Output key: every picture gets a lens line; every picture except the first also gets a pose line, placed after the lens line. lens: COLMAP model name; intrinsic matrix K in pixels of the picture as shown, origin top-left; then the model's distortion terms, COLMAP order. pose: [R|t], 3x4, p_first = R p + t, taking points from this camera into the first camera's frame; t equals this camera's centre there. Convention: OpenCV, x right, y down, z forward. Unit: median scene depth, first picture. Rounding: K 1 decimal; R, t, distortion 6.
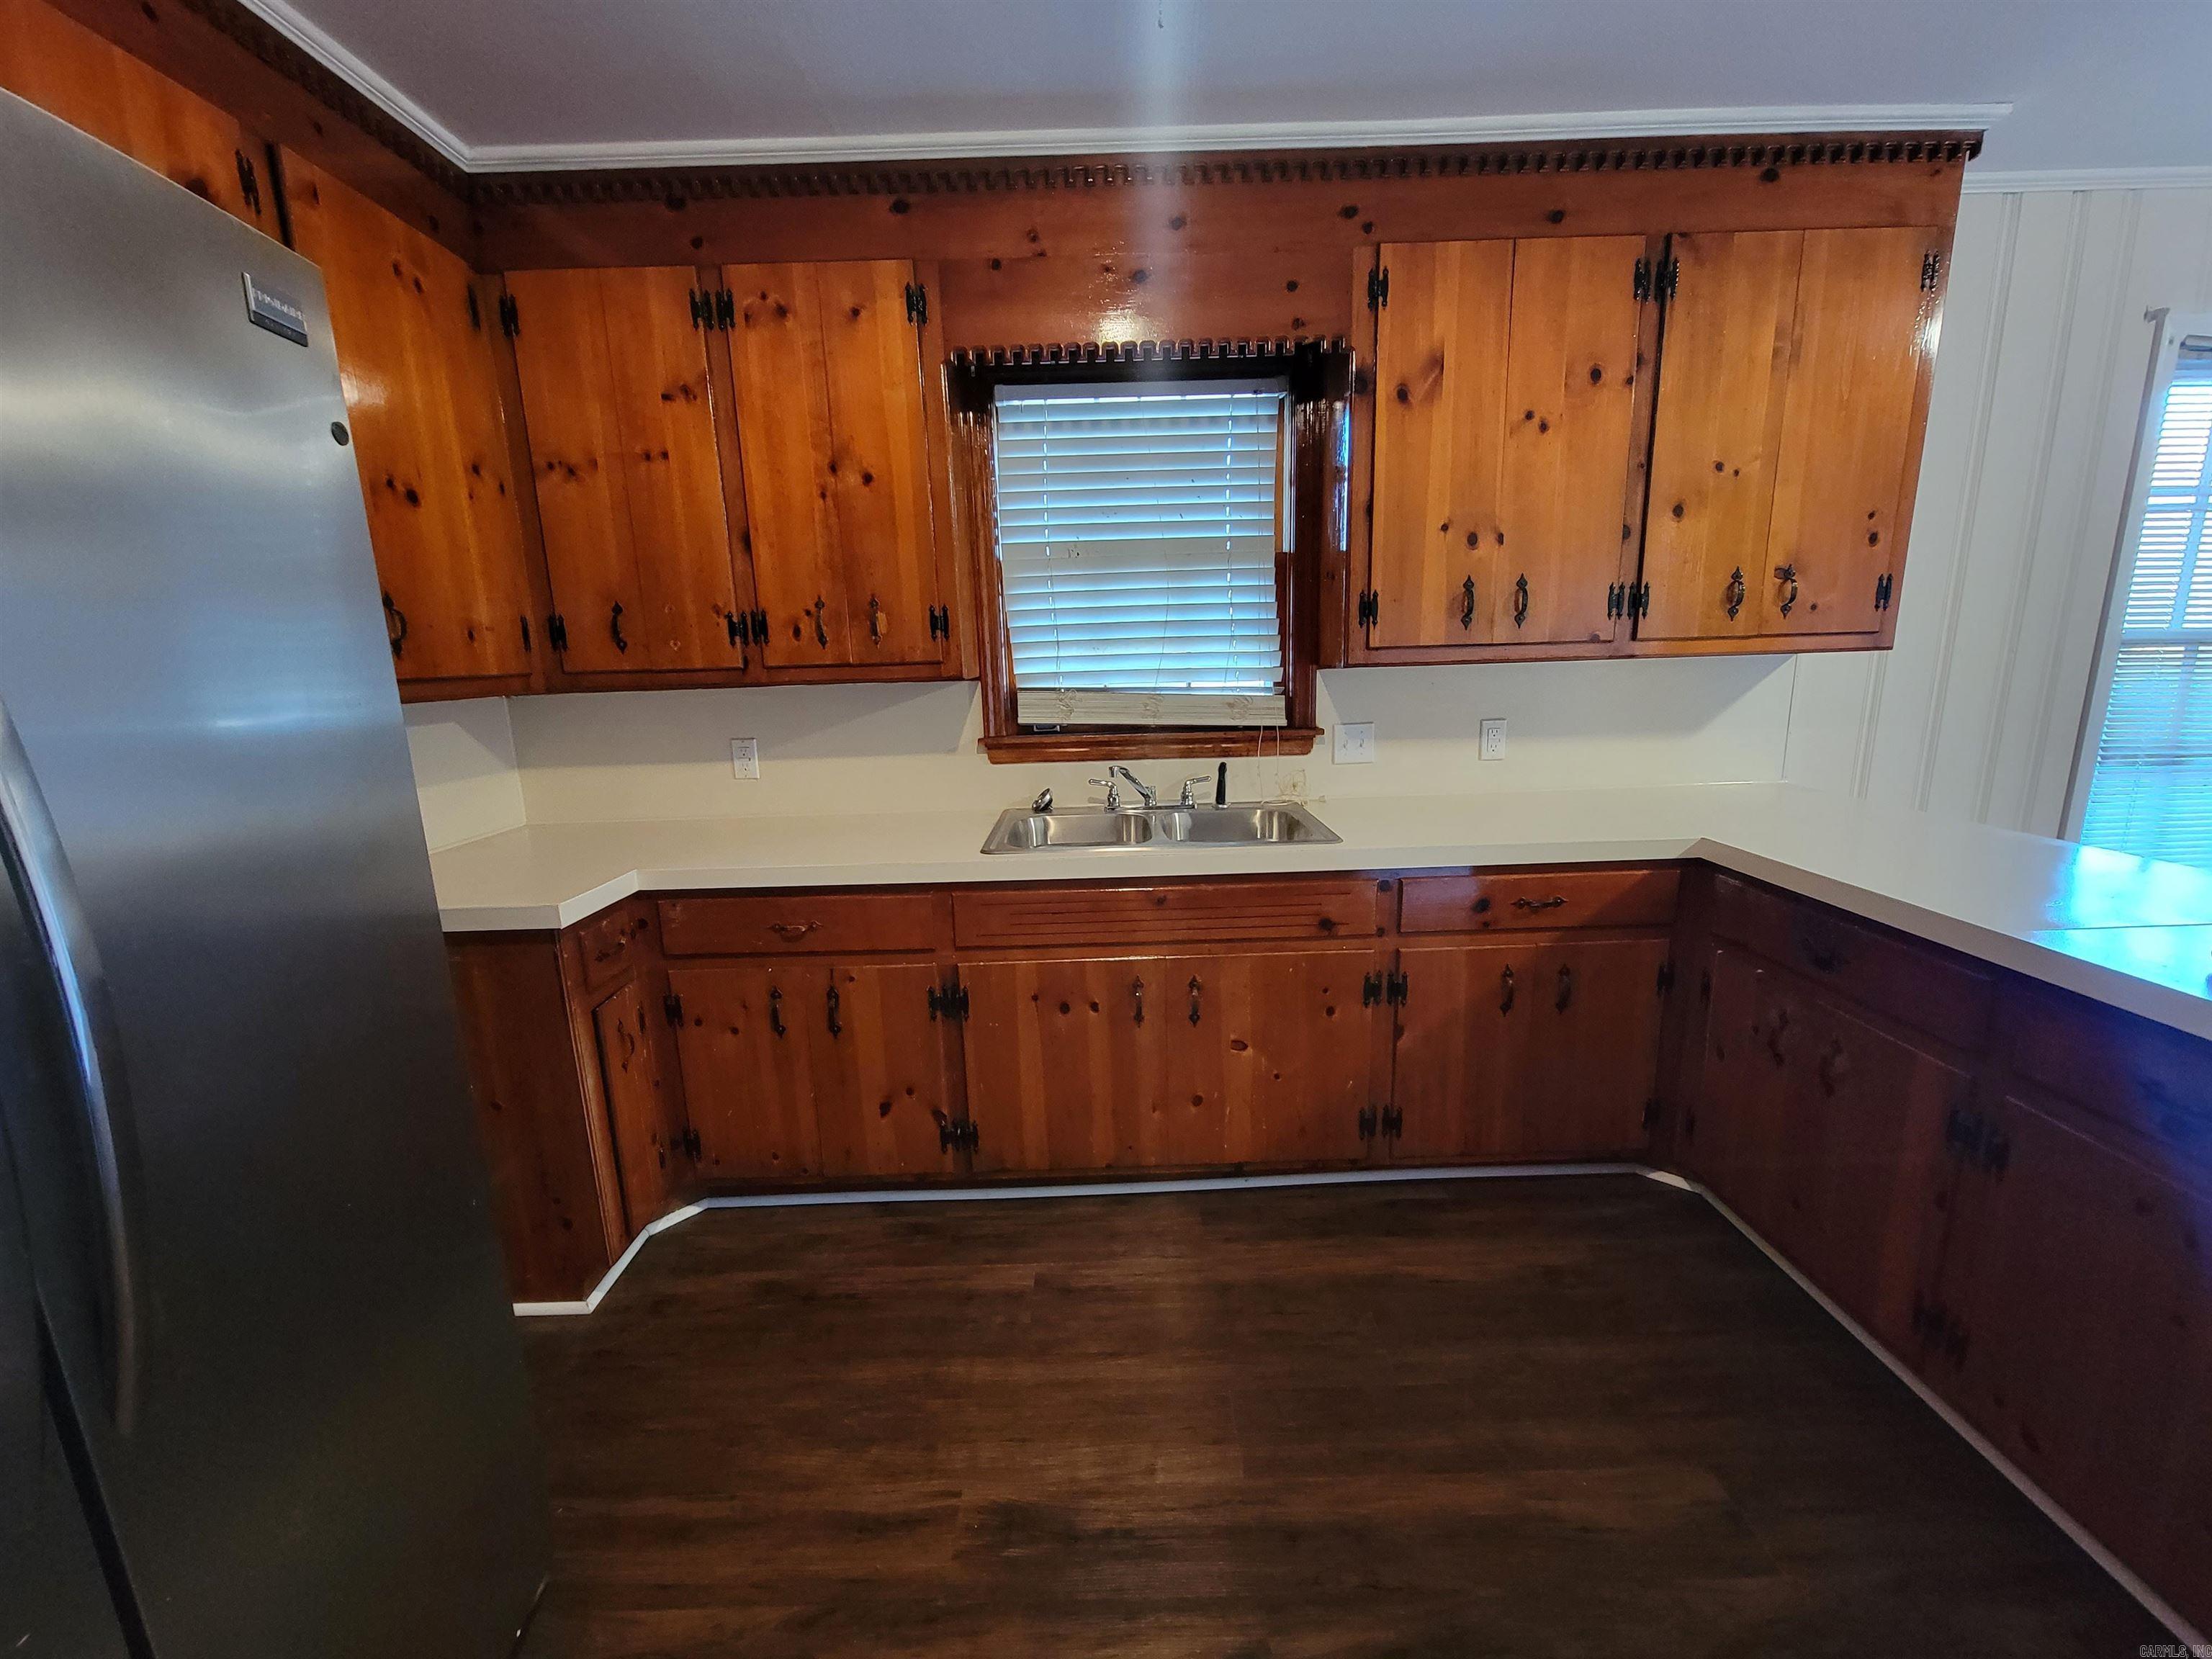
lens RADIAL K [[903.4, 0, 1109.5], [0, 903.4, 834.1], [0, 0, 1]] dist [-0.002699, -0.000162]
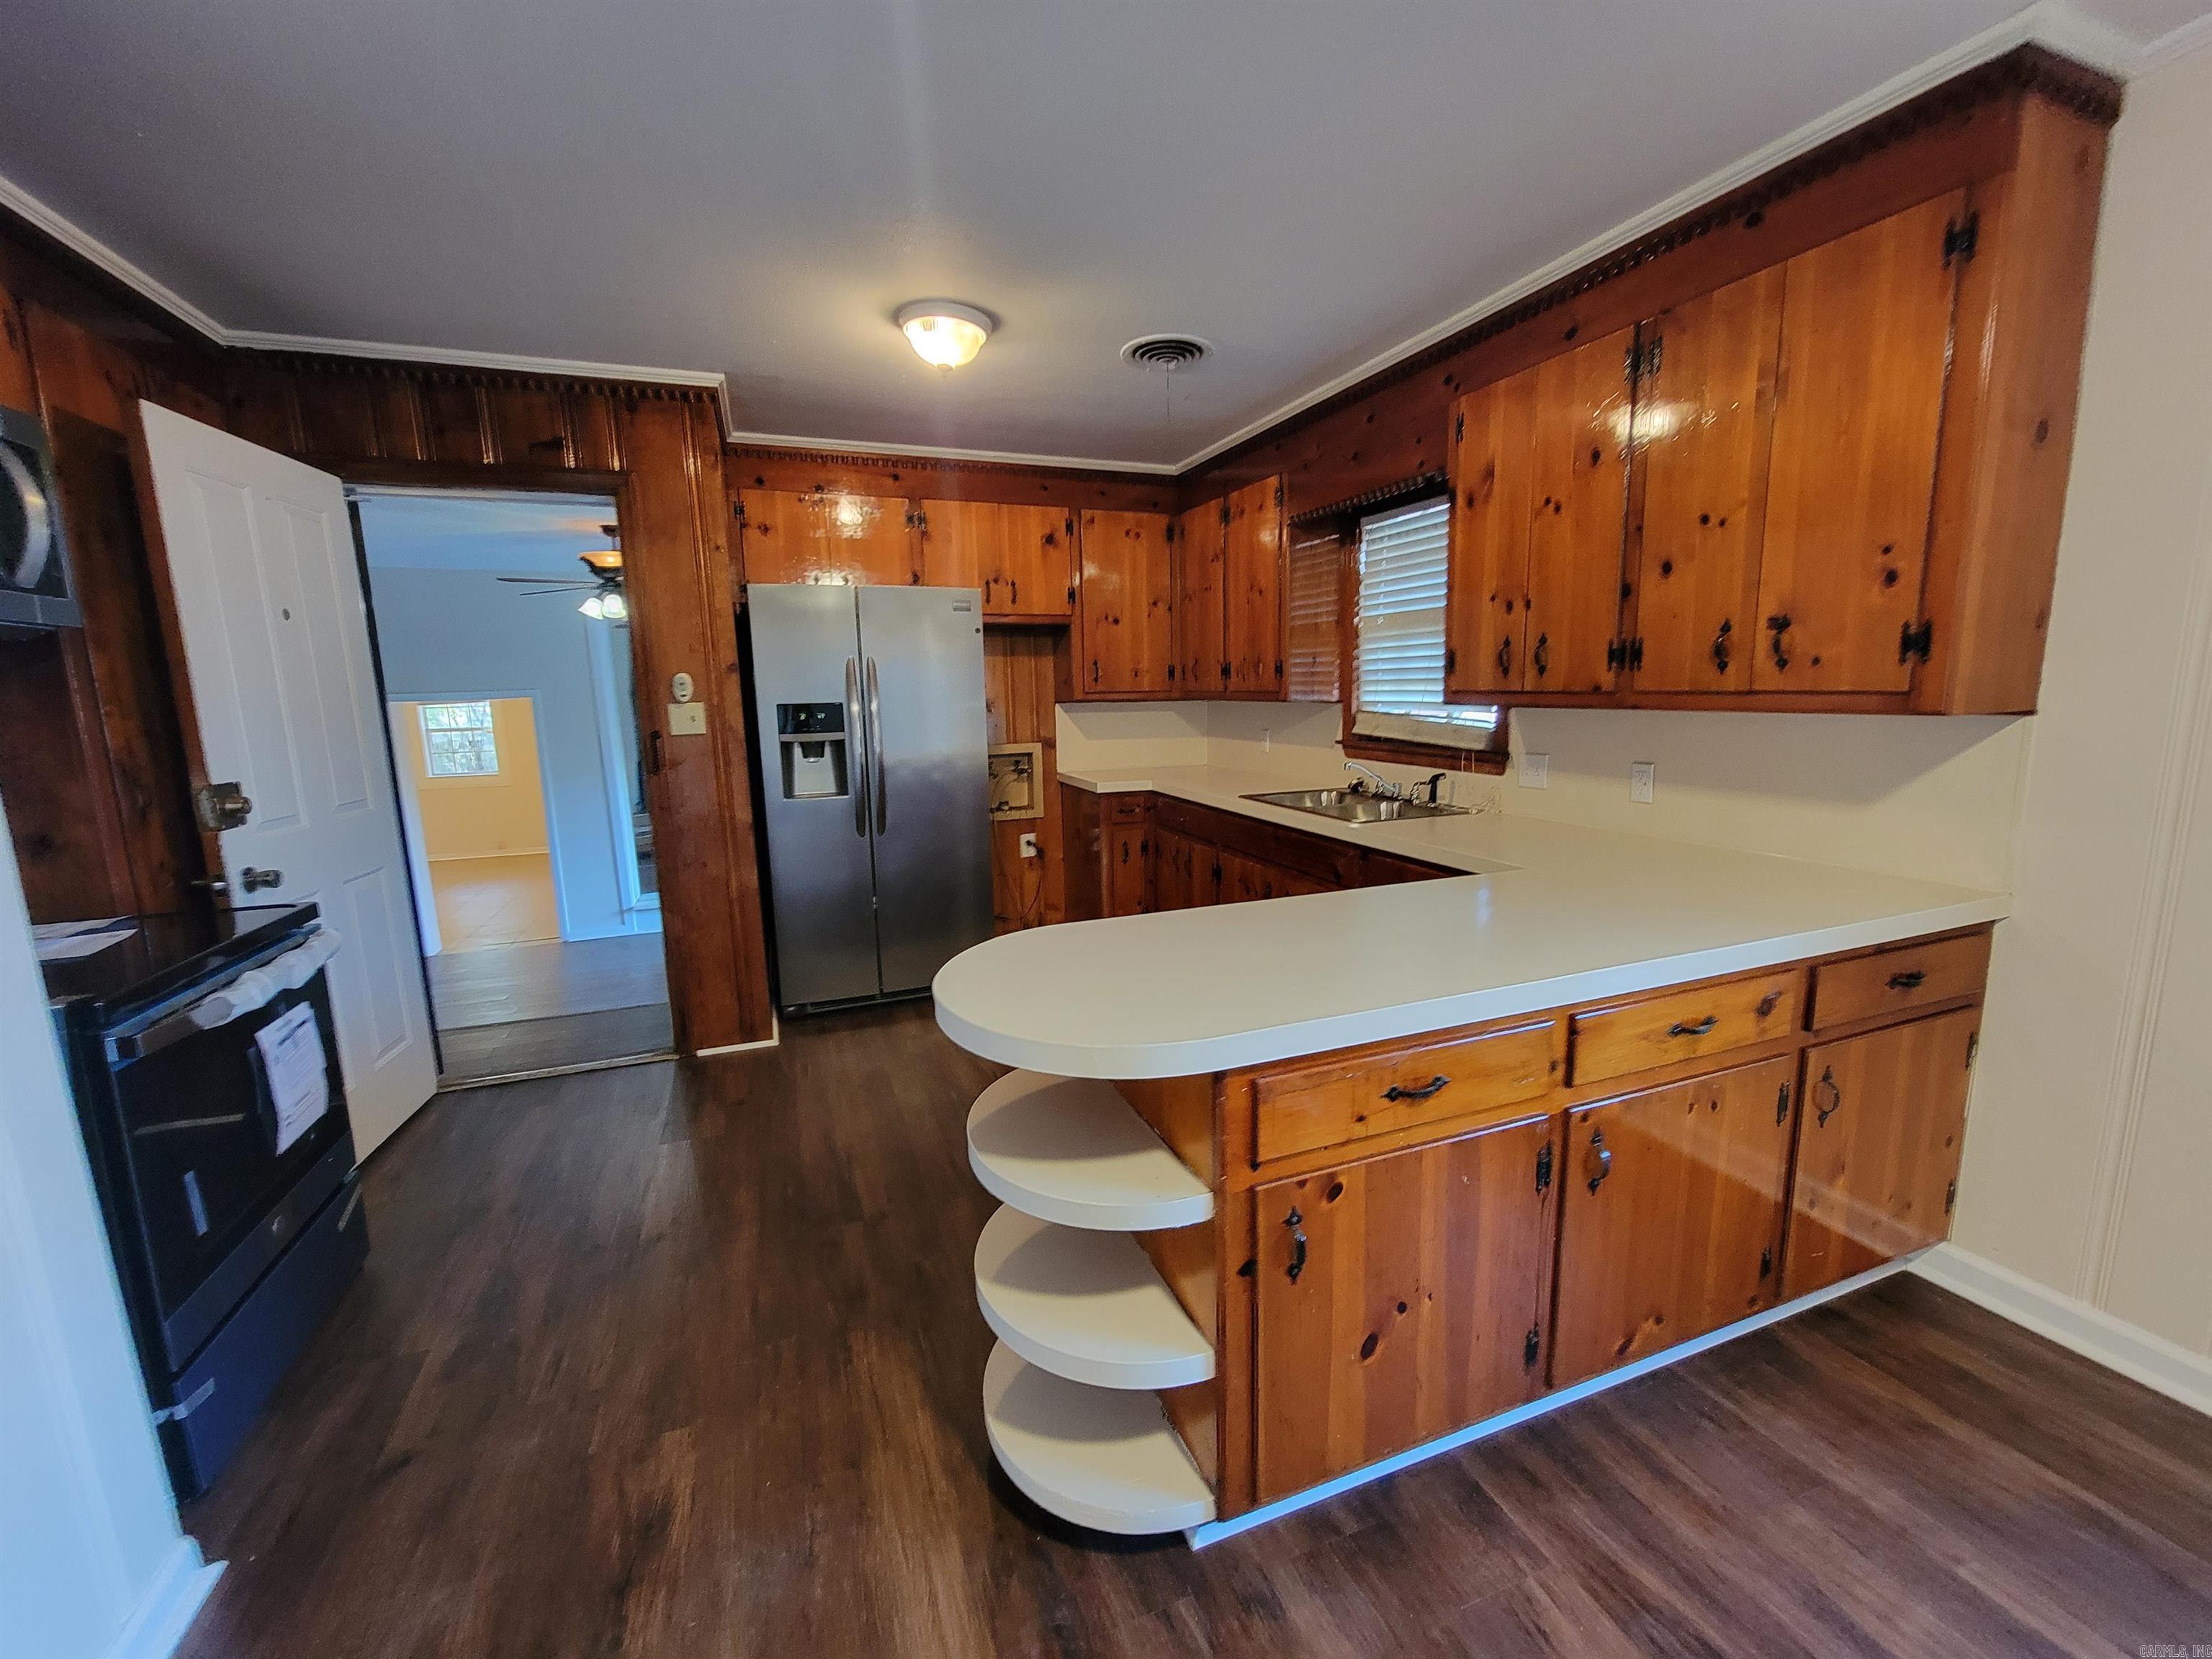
lens RADIAL K [[903.4, 0, 1109.5], [0, 903.4, 834.1], [0, 0, 1]] dist [-0.002699, -0.000162]
pose [[0.352317, 0.177395, -0.918914, 1.409715], [-0.183081, 0.975964, 0.118214, -0.070823], [0.917798, 0.126587, 0.376327, 0.079718]]
